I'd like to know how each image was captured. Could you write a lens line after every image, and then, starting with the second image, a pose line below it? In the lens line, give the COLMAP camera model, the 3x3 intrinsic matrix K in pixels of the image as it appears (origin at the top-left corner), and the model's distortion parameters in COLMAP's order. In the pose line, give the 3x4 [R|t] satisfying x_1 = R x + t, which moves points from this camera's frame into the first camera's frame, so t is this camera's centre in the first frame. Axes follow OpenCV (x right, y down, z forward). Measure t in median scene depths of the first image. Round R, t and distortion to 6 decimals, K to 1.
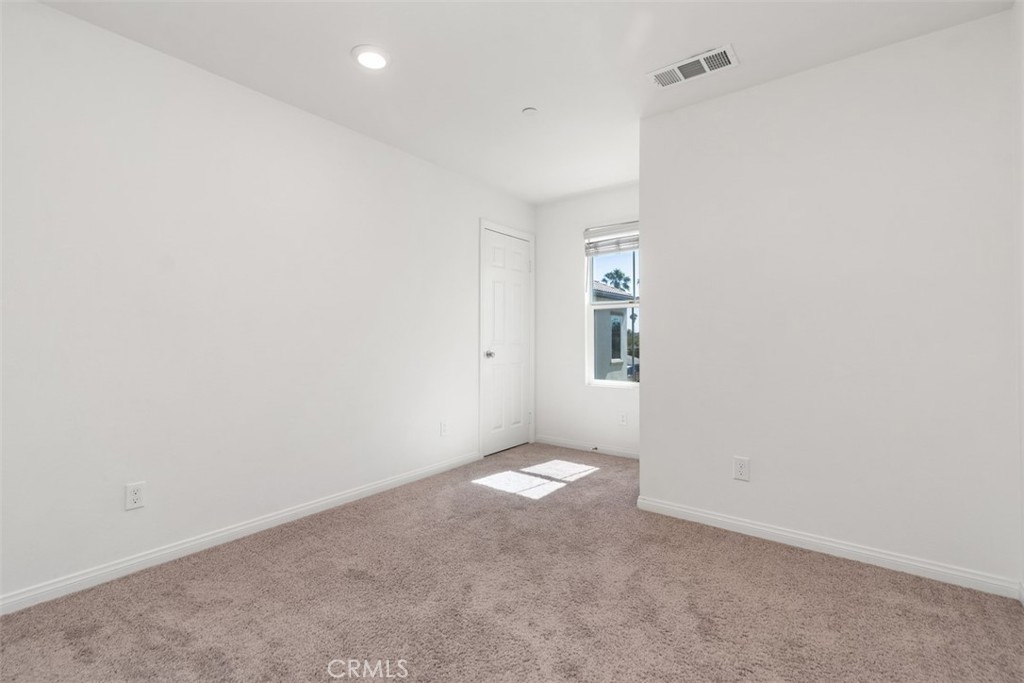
lens RADIAL K [[465.4, 0, 512.6], [0, 465.4, 337.2], [0, 0, 1]] dist [0.011391, -0.002513]
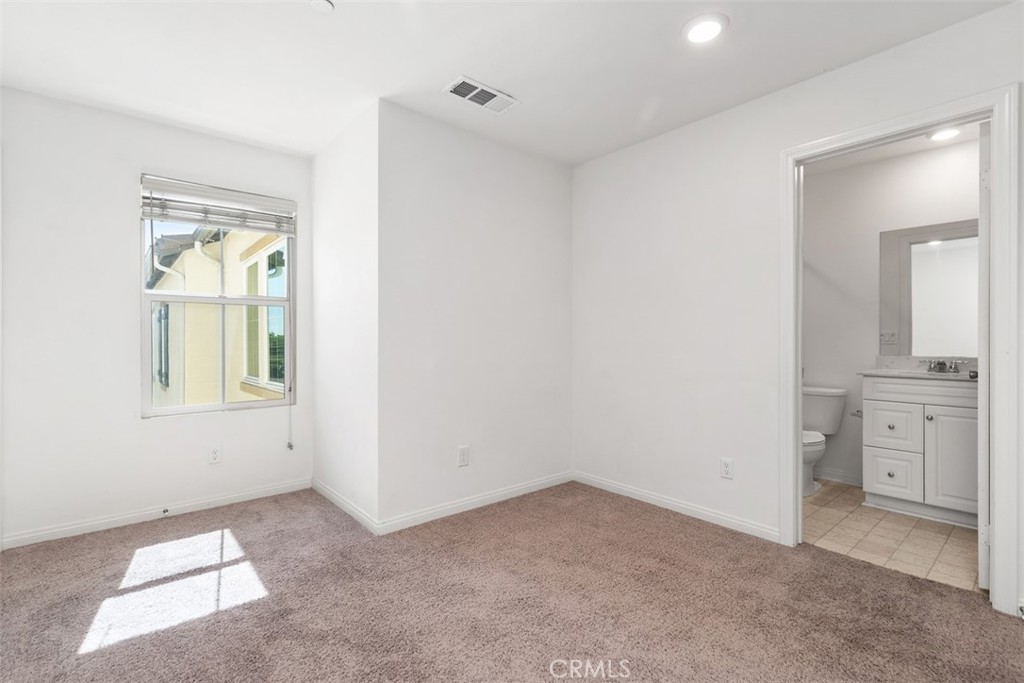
lens RADIAL K [[465.4, 0, 509.8], [0, 465.4, 340.6], [0, 0, 1]] dist [0.011391, -0.002513]
pose [[0.228740, -0.003760, 0.973480, -0.486981], [0.009443, 0.999954, 0.001644, -0.000956], [-0.973442, 0.008816, 0.228765, 0.508418]]
